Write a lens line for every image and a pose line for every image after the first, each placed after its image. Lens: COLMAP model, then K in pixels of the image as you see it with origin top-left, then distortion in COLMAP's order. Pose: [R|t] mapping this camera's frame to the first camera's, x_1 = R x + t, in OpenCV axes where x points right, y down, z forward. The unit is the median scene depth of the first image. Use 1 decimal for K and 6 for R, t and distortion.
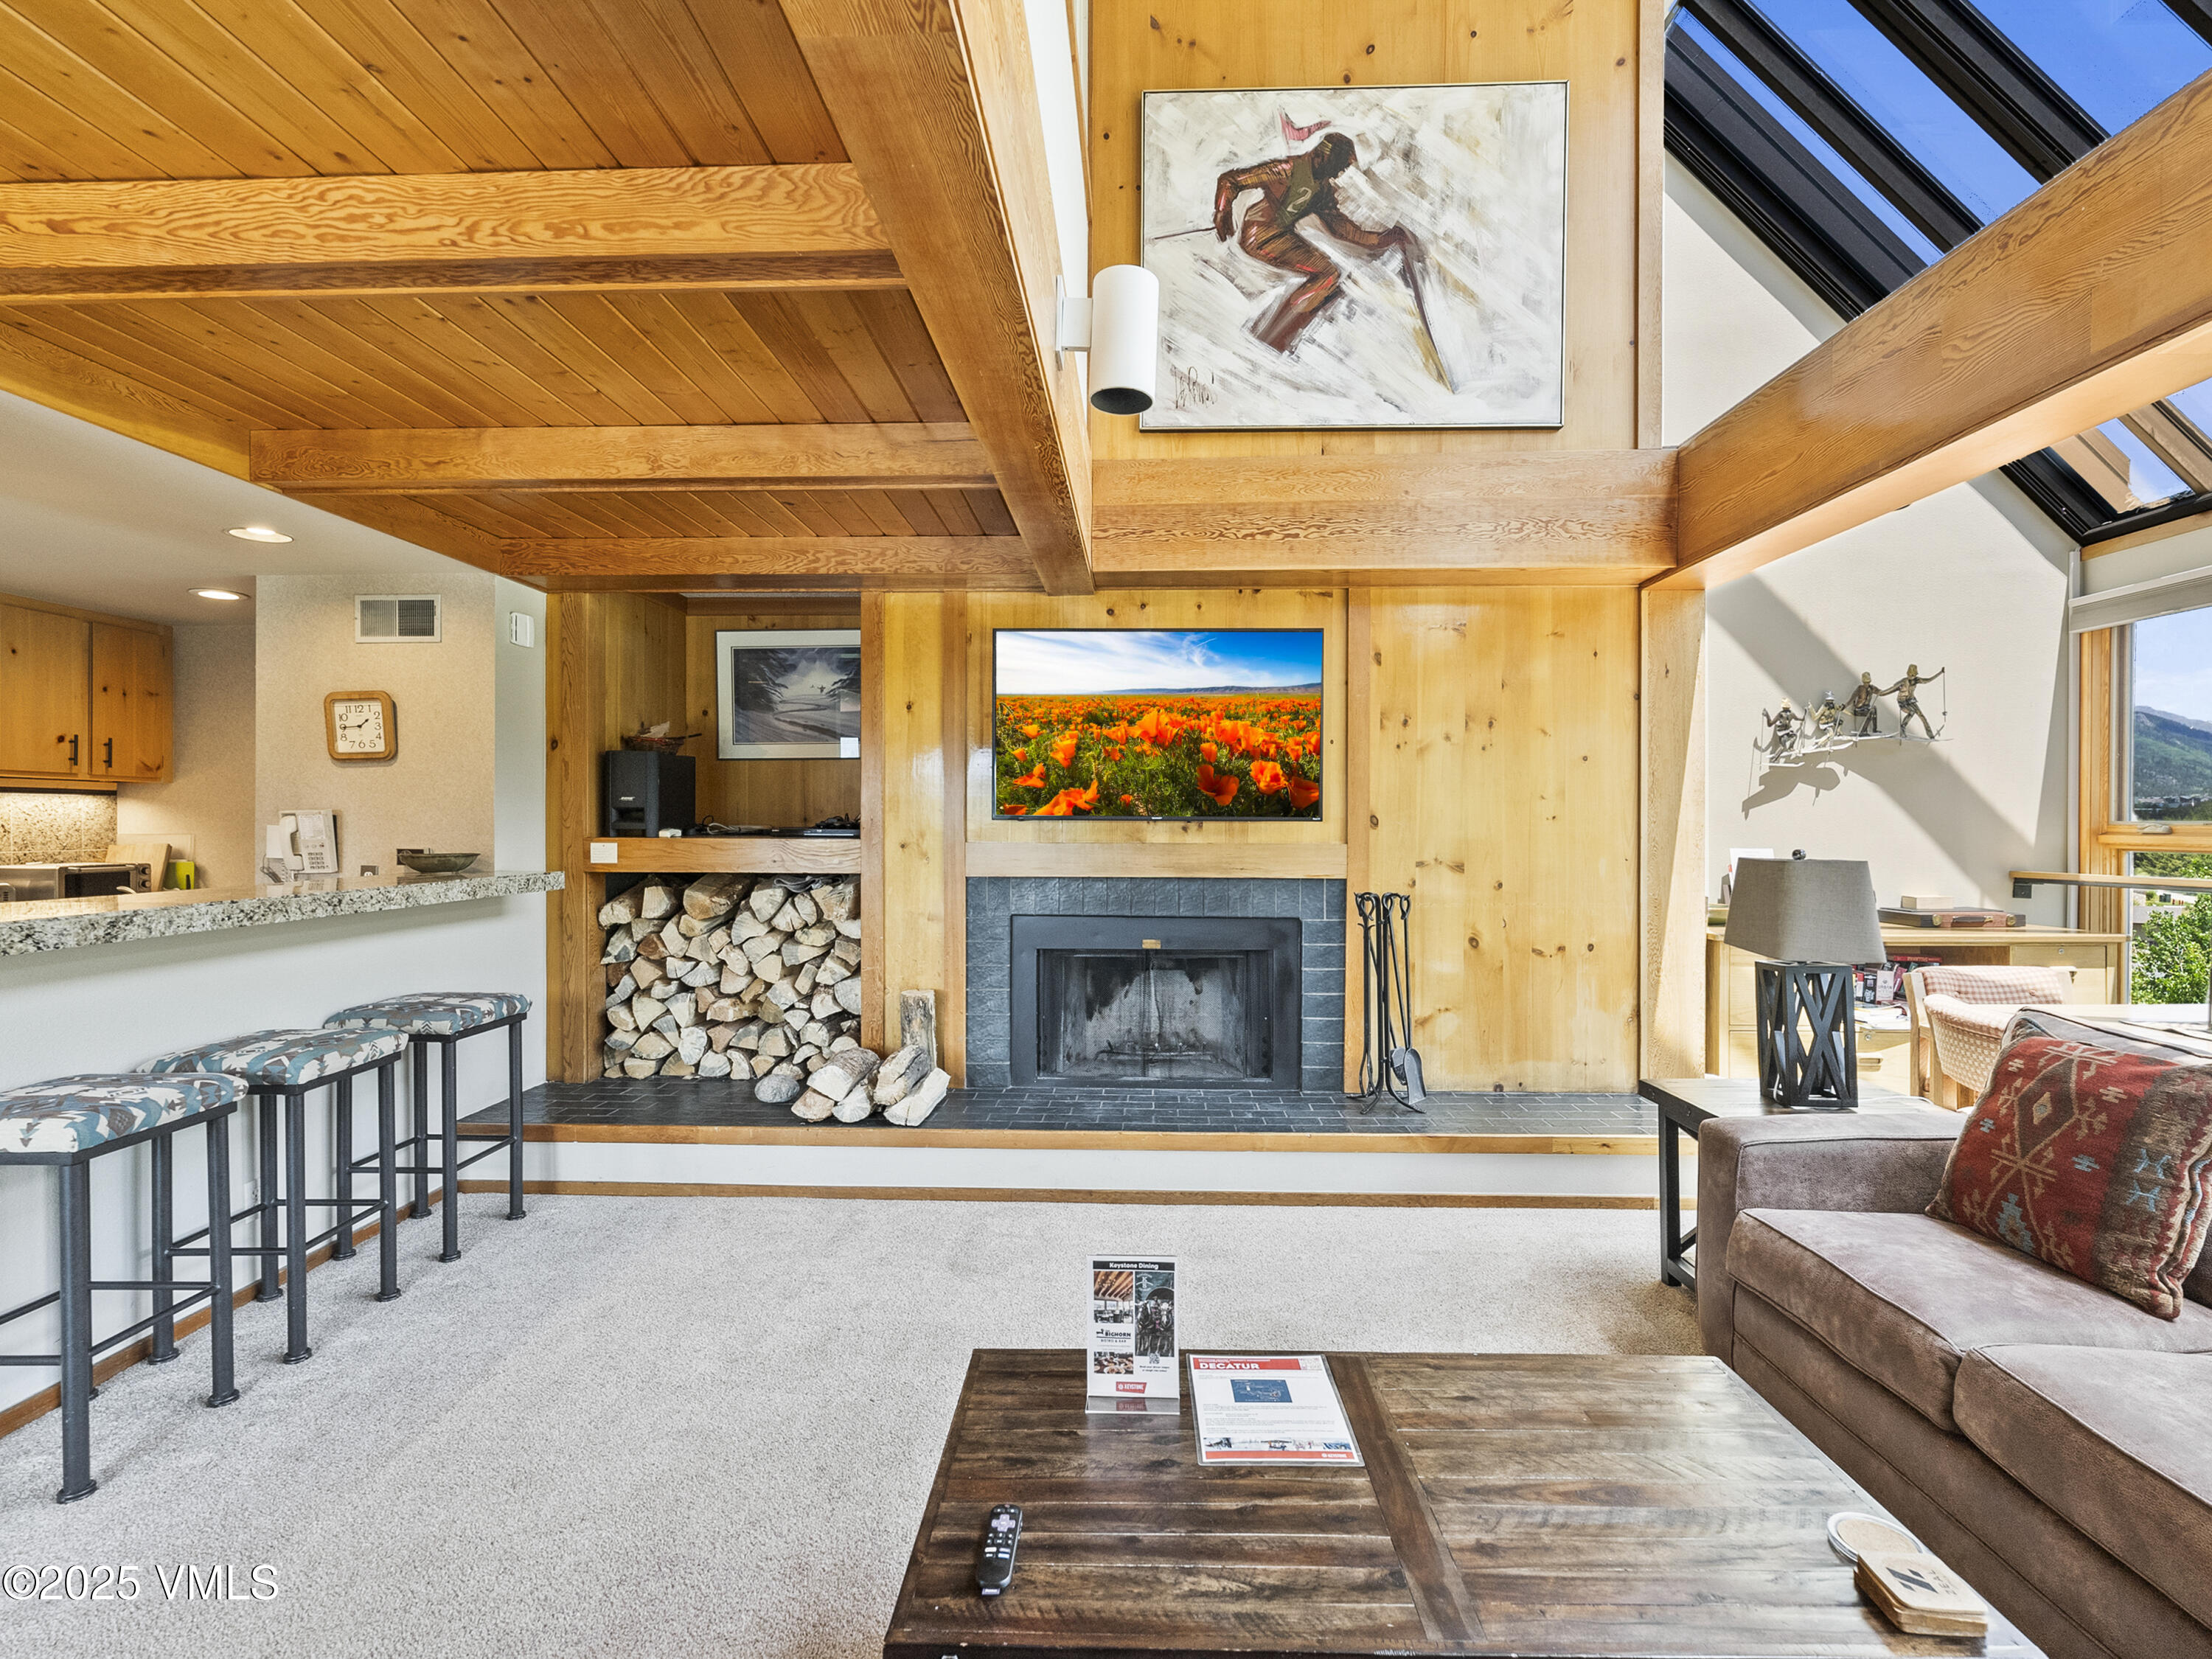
lens RADIAL K [[1041.9, 0, 1116.4], [0, 1041.9, 826.9], [0, 0, 1]] dist [0.001242, -0.001590]
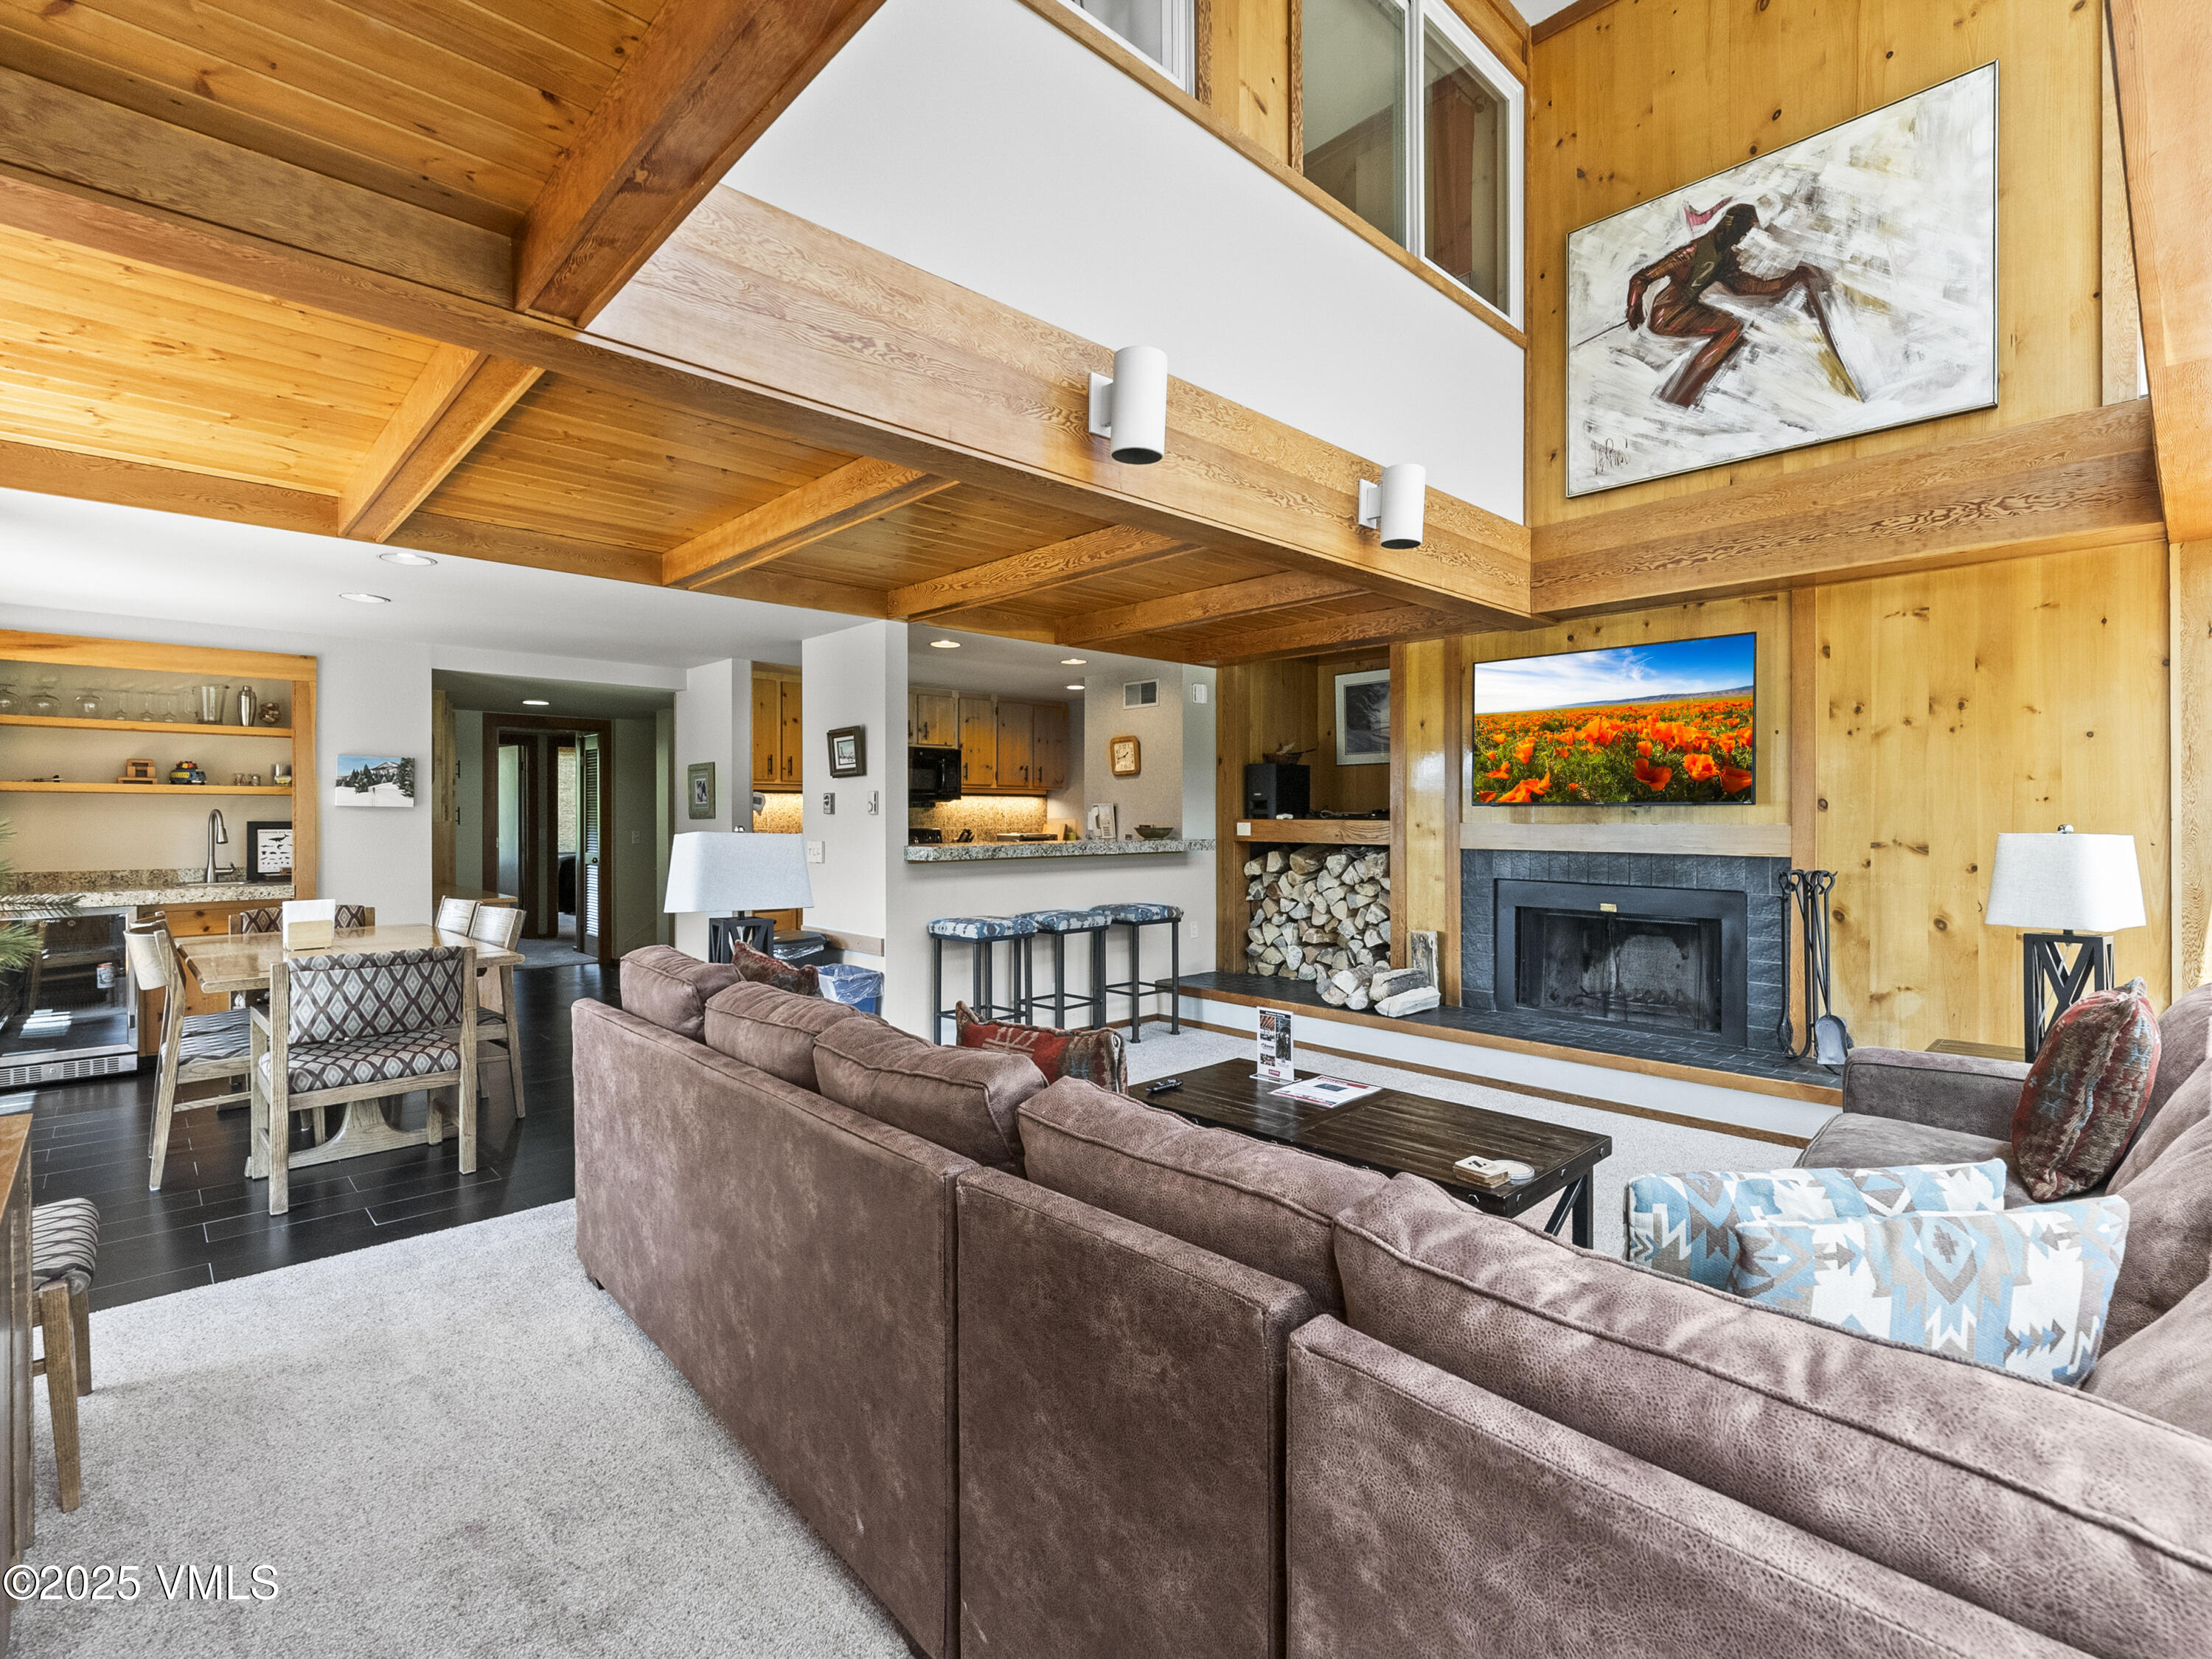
lens RADIAL K [[1041.9, 0, 1100.9], [0, 1041.9, 813.2], [0, 0, 1]] dist [0.001242, -0.001590]
pose [[0.709134, -0.003448, -0.705066, 0.489334], [-0.002898, 0.999965, -0.007806, 0.014458], [0.705068, 0.007579, 0.709099, -0.285213]]
